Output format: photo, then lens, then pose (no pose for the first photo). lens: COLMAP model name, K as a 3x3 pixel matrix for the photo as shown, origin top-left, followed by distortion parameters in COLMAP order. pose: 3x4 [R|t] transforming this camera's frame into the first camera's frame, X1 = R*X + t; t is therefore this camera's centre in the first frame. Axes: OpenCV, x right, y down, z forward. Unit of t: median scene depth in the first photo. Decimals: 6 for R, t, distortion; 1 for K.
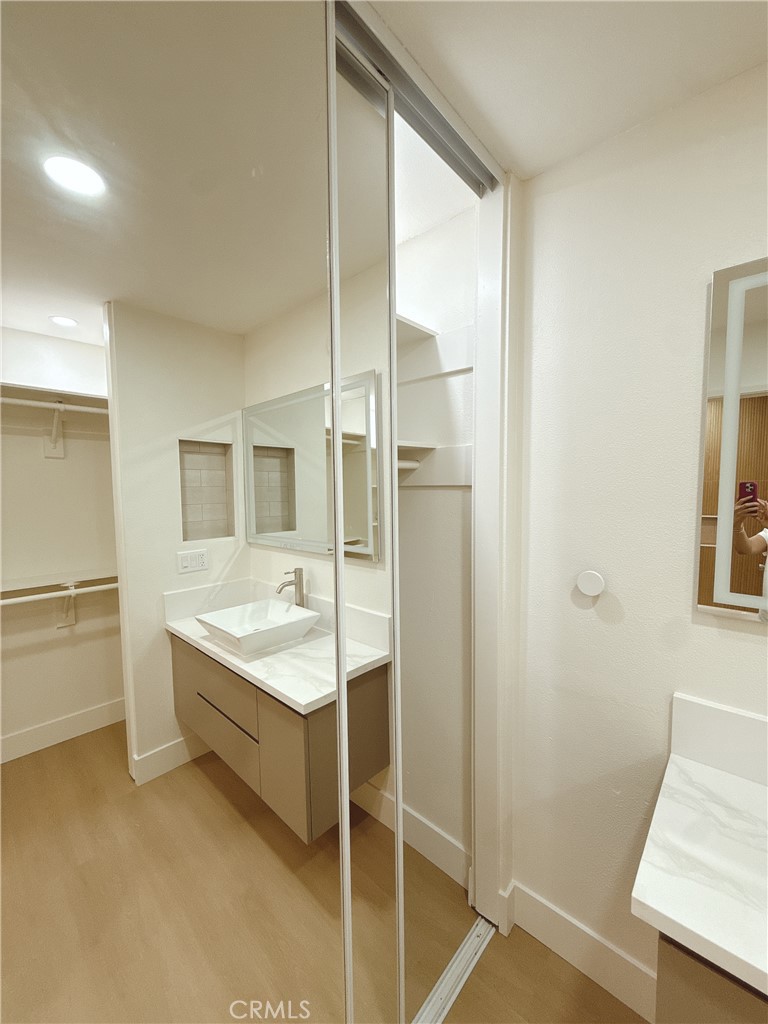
lens RADIAL K [[409.6, 0, 377.2], [0, 409.6, 504.0], [0, 0, 1]] dist [-0.002055, -0.000215]
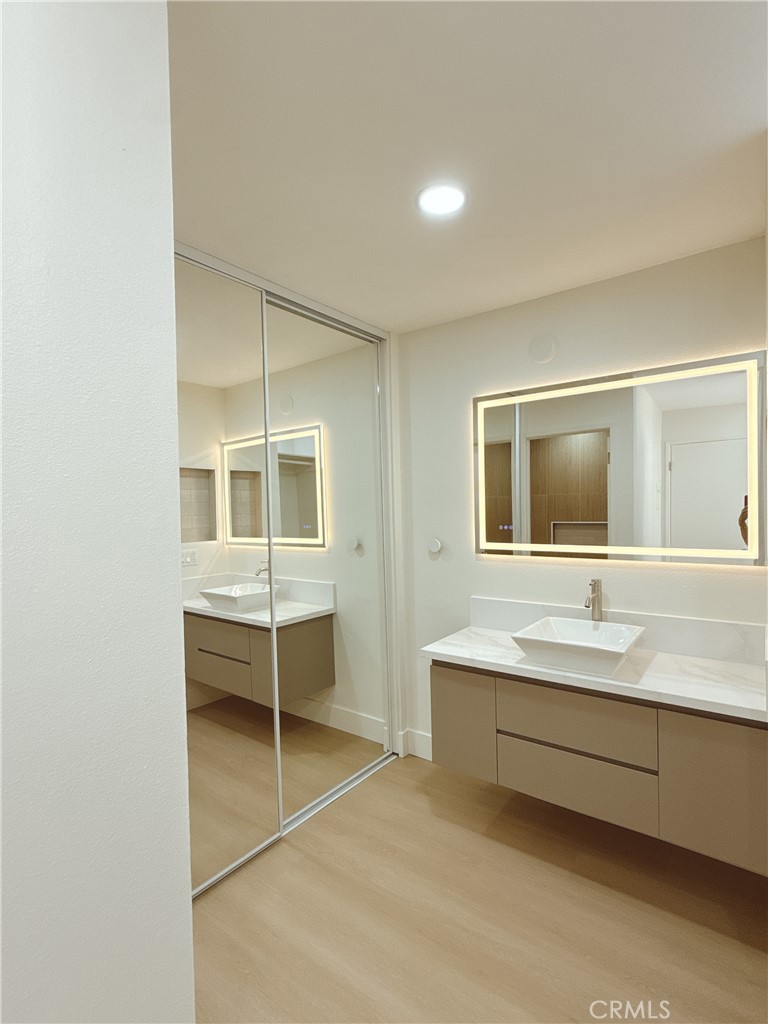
lens RADIAL K [[504.7, 0, 384.0], [0, 504.7, 512.0], [0, 0, 1]] dist [0.000871, -0.000113]
pose [[0.994971, -0.015665, 0.098935, 0.025640], [0.018736, 0.999369, -0.030184, 0.050297], [-0.098400, 0.031886, 0.994636, -0.685942]]
